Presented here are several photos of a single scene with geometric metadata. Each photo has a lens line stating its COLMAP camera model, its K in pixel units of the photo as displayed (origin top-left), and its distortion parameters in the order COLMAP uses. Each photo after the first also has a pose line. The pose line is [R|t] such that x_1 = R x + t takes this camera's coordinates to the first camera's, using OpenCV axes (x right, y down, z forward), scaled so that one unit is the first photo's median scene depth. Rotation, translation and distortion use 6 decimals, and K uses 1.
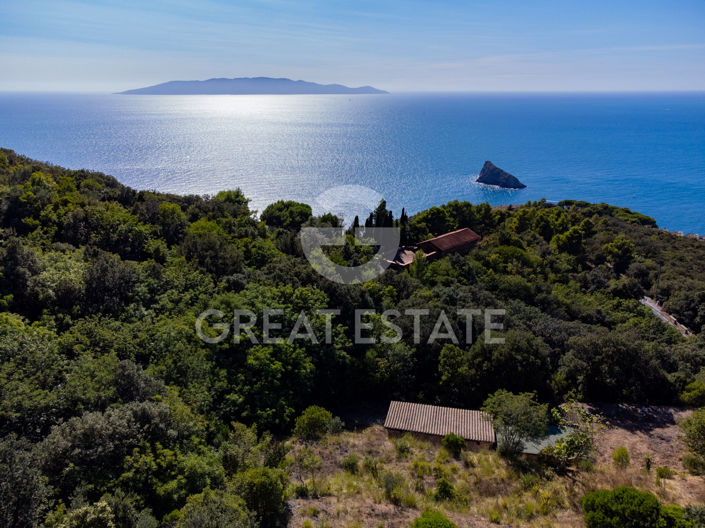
lens RADIAL K [[527.4, 0, 352.5], [0, 527.4, 264.0], [0, 0, 1]] dist [0.006989, 0.002095]
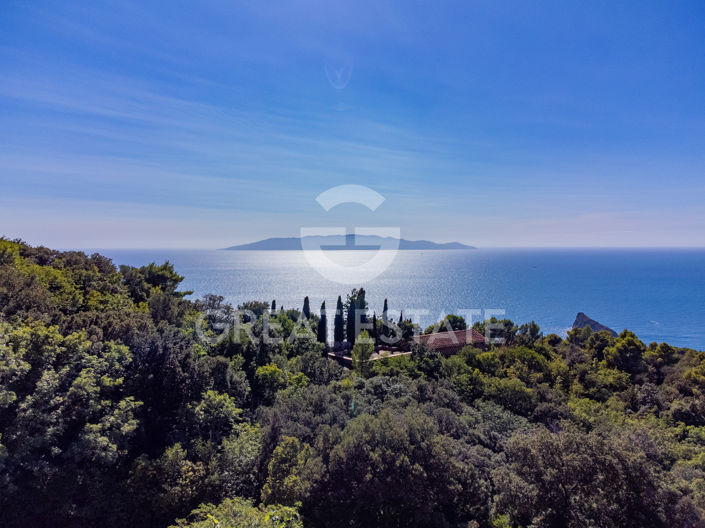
lens RADIAL K [[533.7, 0, 352.5], [0, 533.7, 264.0], [0, 0, 1]] dist [0.029504, 0.002172]
pose [[0.986681, 0.000893, -0.162664, 0.391367], [-0.046639, 0.959554, -0.277635, 0.148685], [0.155837, 0.281524, 0.946815, 0.466184]]
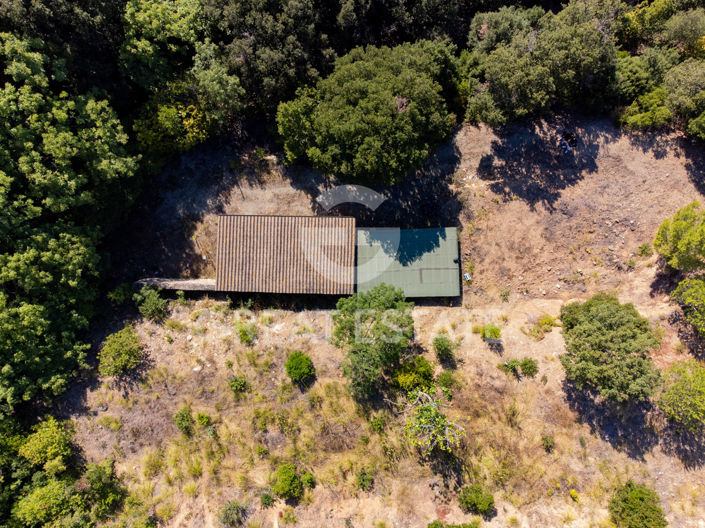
lens RADIAL K [[527.4, 0, 352.5], [0, 527.4, 264.0], [0, 0, 1]] dist [0.006989, 0.002095]
pose [[0.982498, -0.186159, 0.006462, 0.246138], [0.048151, 0.287336, 0.956619, -0.411462], [-0.179940, -0.939565, 0.291271, 0.734669]]
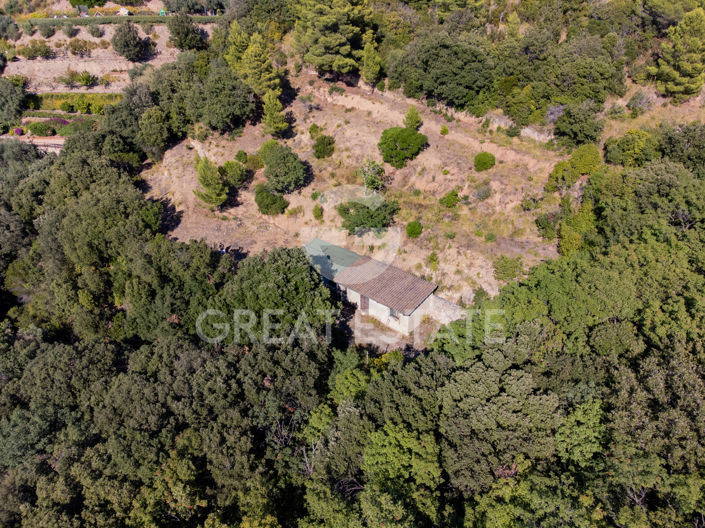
lens RADIAL K [[515.0, 0, 352.5], [0, 515.0, 264.0], [0, 0, 1]] dist [0.058184, 0.000440]
pose [[-0.883095, -0.237178, 0.404833, -0.222100], [0.165986, 0.649106, 0.742368, -0.554777], [-0.438853, 0.722778, -0.533854, 1.581850]]
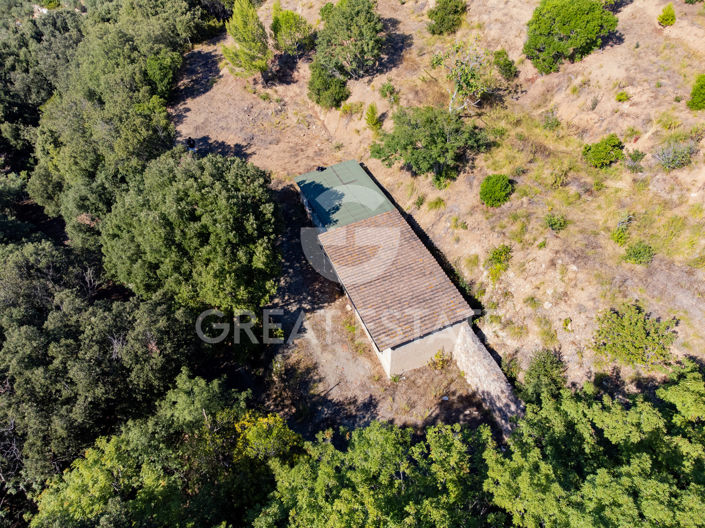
lens RADIAL K [[527.4, 0, 352.5], [0, 527.4, 264.0], [0, 0, 1]] dist [0.006989, 0.002095]
pose [[-0.544078, -0.553930, 0.630192, -0.201988], [0.279269, 0.588707, 0.758573, -0.173643], [-0.791194, 0.588715, -0.165607, 1.116879]]
